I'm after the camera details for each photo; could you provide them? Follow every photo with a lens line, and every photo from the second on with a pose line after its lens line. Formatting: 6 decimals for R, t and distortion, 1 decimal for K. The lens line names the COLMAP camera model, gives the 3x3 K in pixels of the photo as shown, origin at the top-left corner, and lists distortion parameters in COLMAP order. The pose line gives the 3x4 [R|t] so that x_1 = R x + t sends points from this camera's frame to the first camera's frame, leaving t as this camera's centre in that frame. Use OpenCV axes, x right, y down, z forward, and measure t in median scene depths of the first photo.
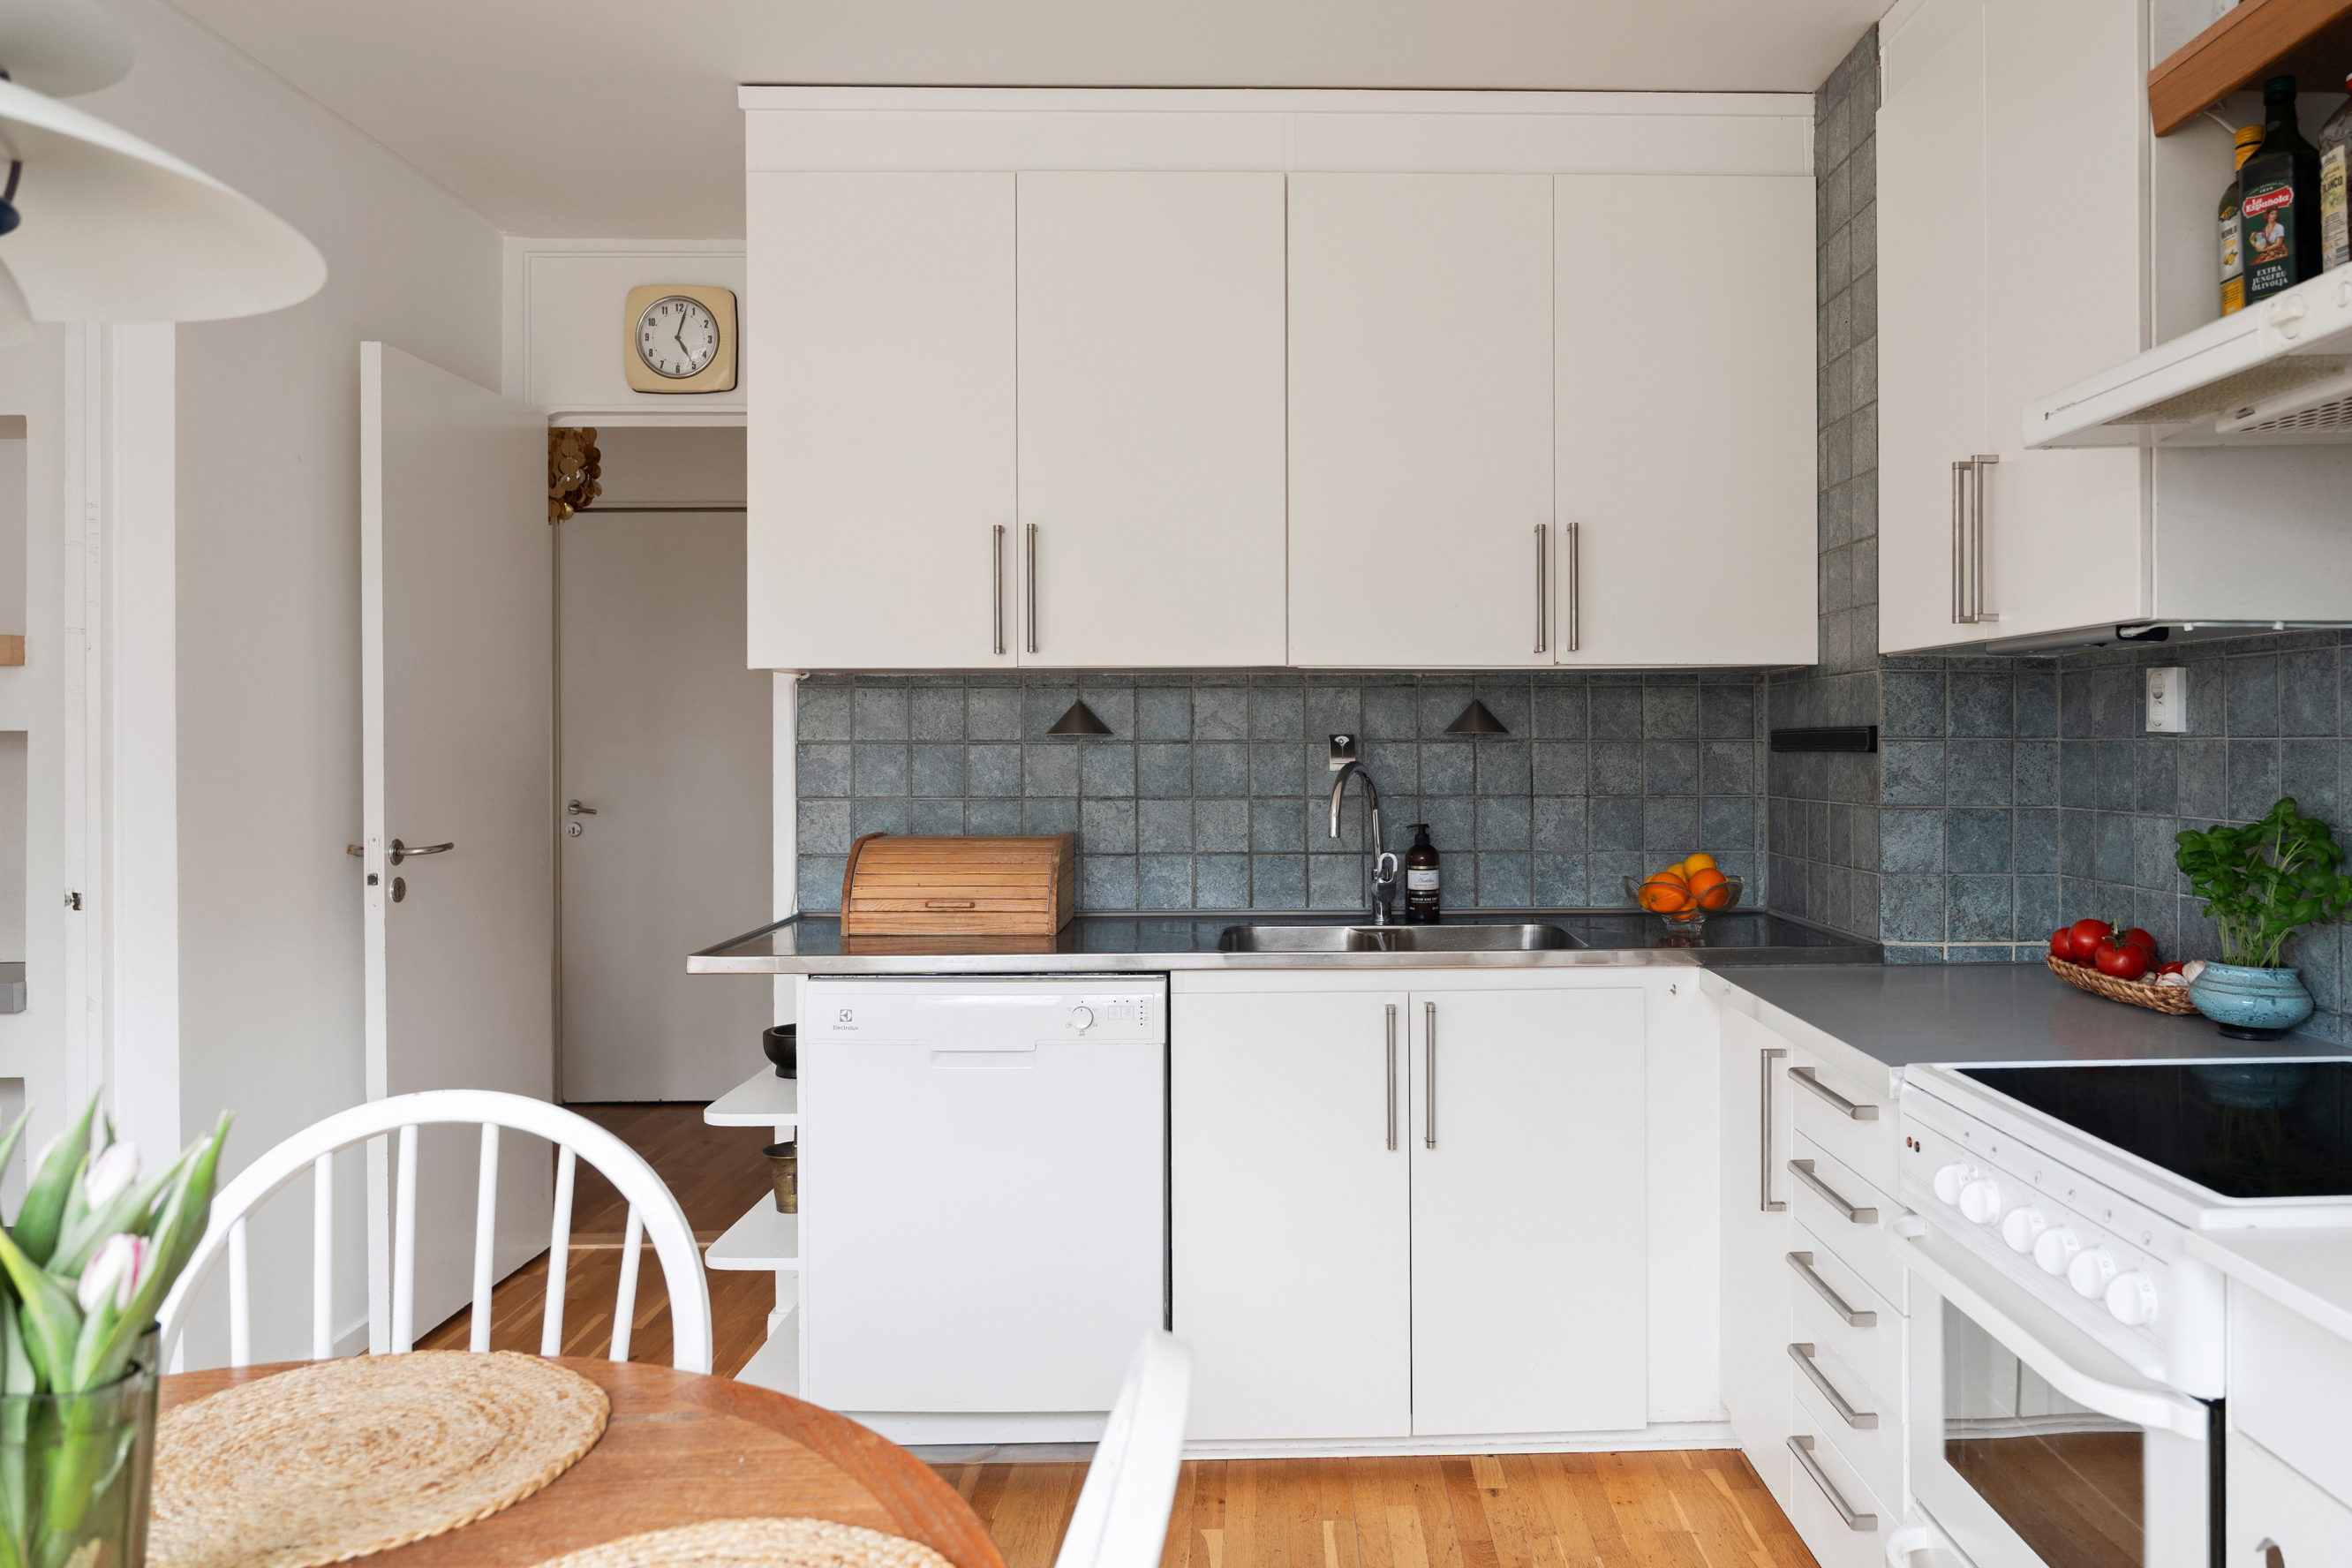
lens RADIAL K [[1484.2, 0, 1174.1], [0, 1484.2, 765.8], [0, 0, 1]] dist [0.001965, -0.000184]
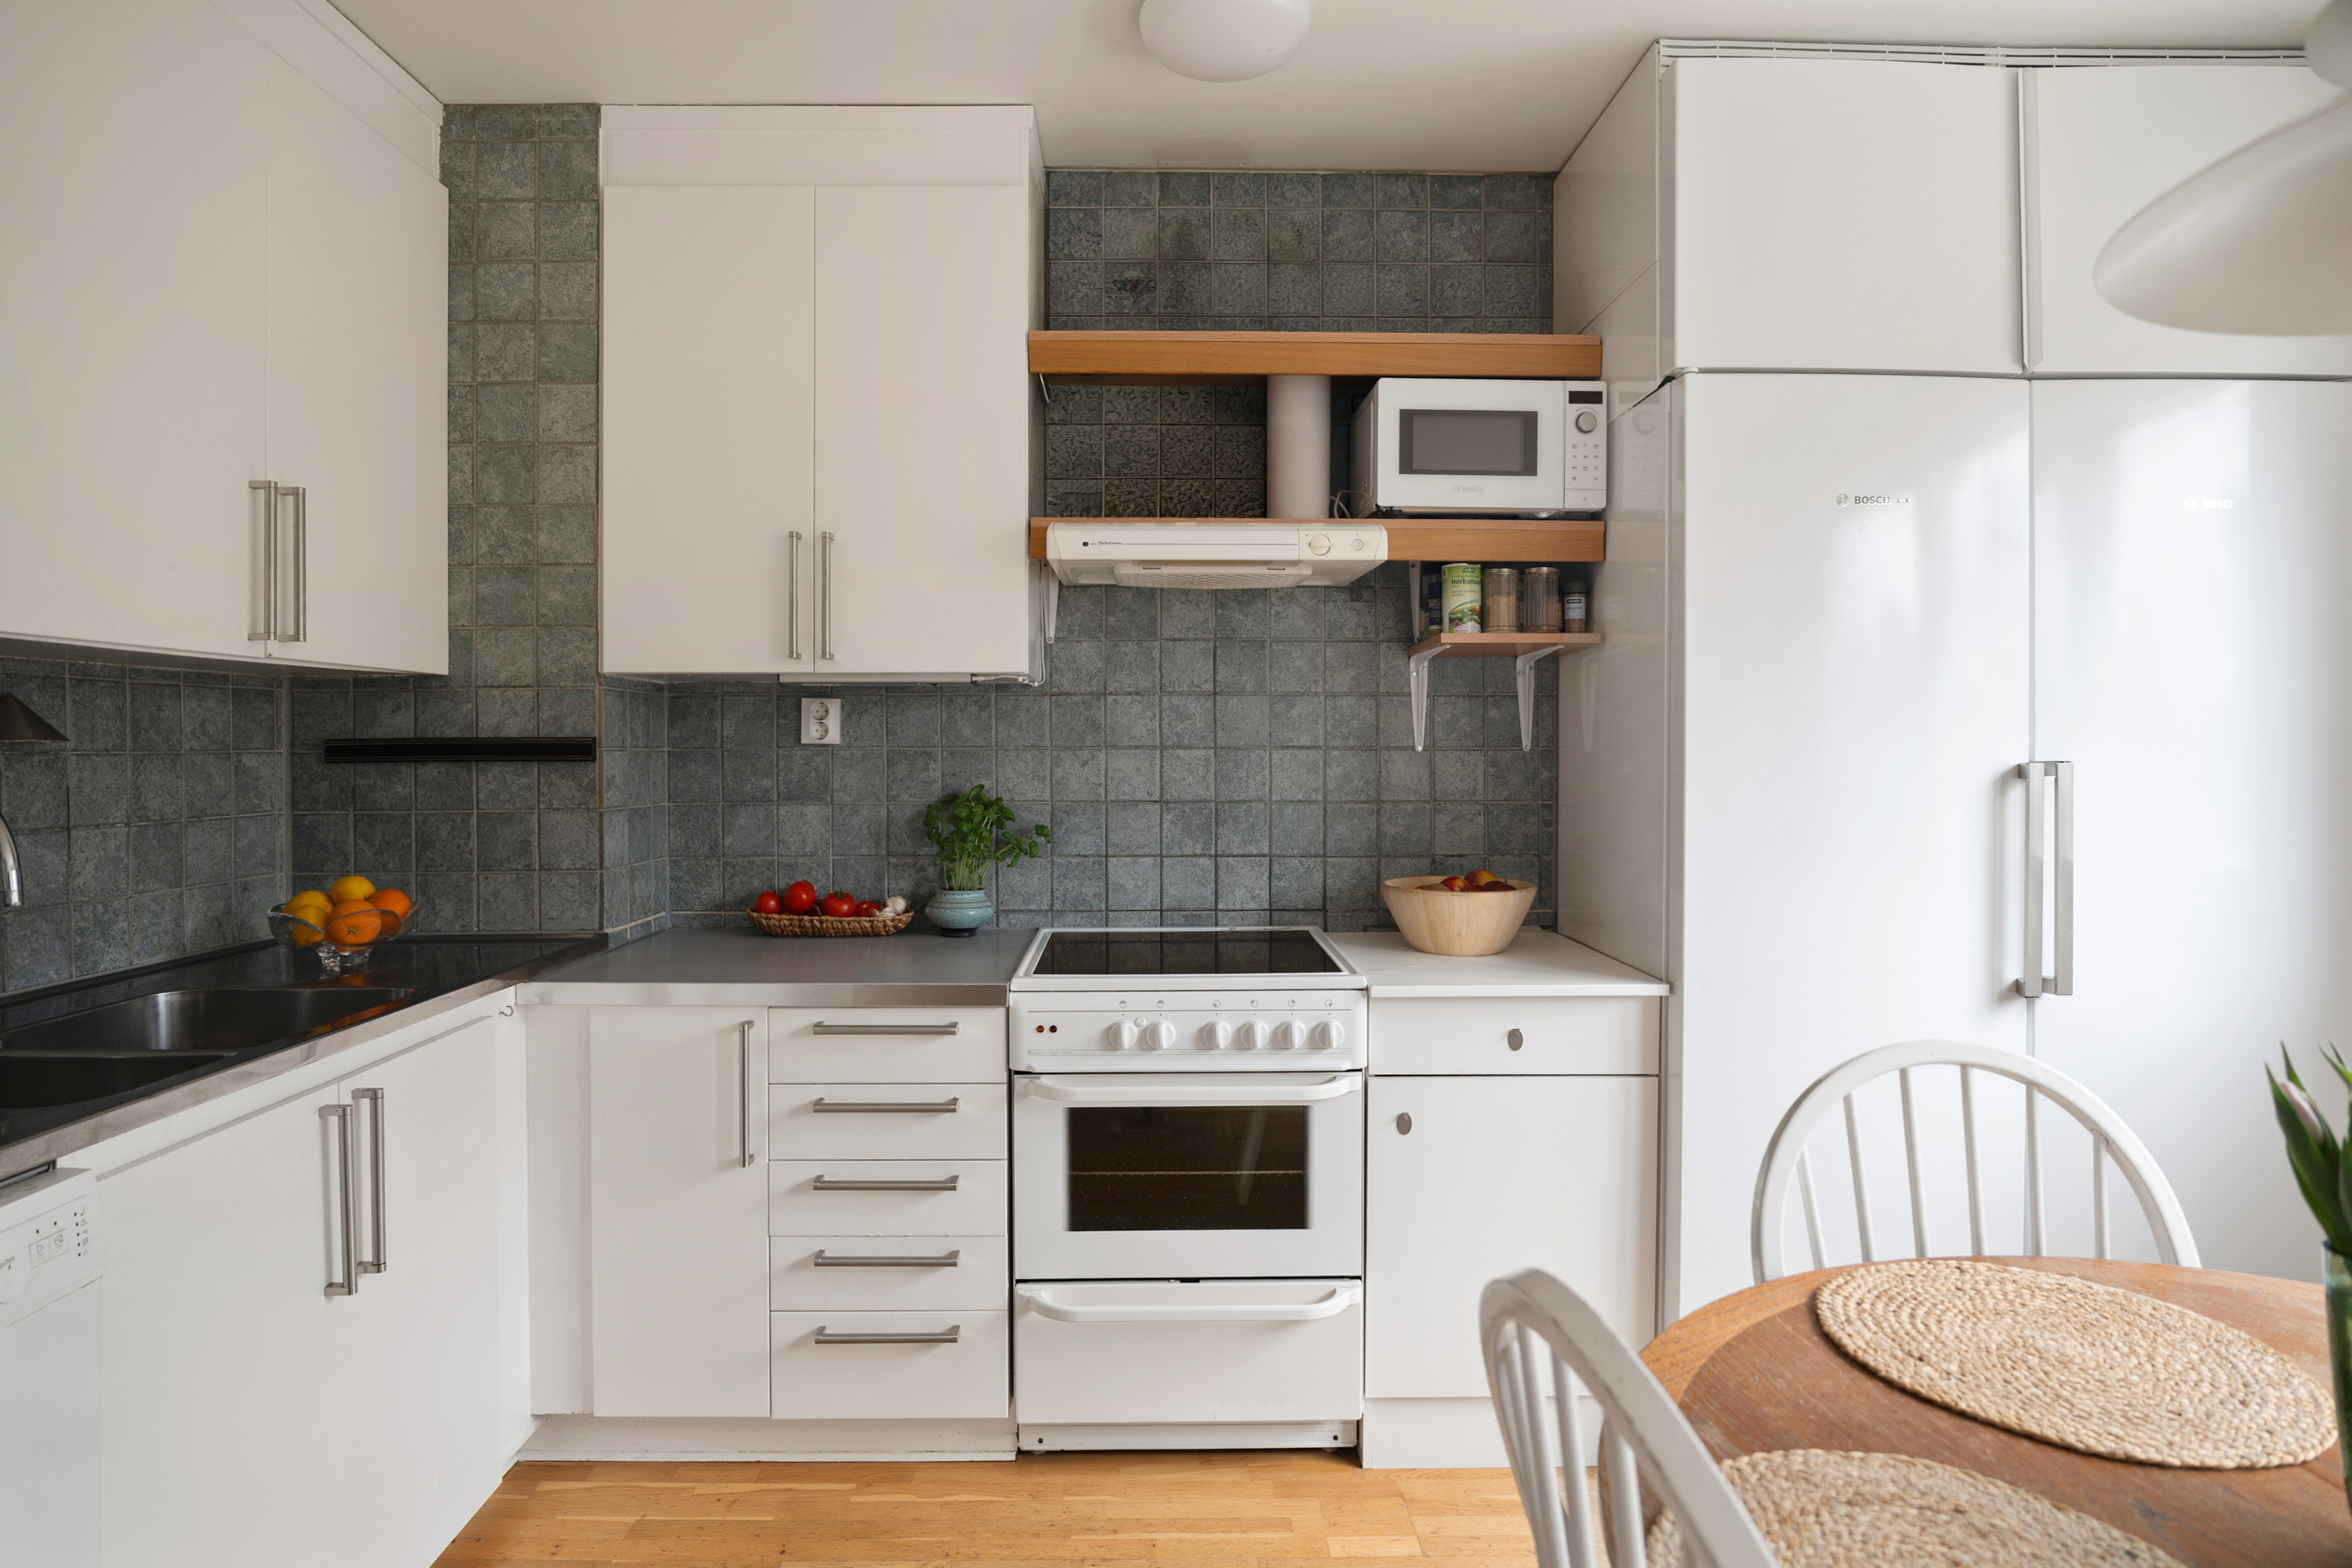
lens RADIAL K [[1331.7, 0, 1172.5], [0, 1331.7, 768.3], [0, 0, 1]] dist [-0.001660, -0.000148]
pose [[0.005729, -0.015900, 0.999857, -0.414174], [0.019340, 0.999688, 0.015787, -0.009042], [-0.999797, 0.019247, 0.006035, 0.450619]]
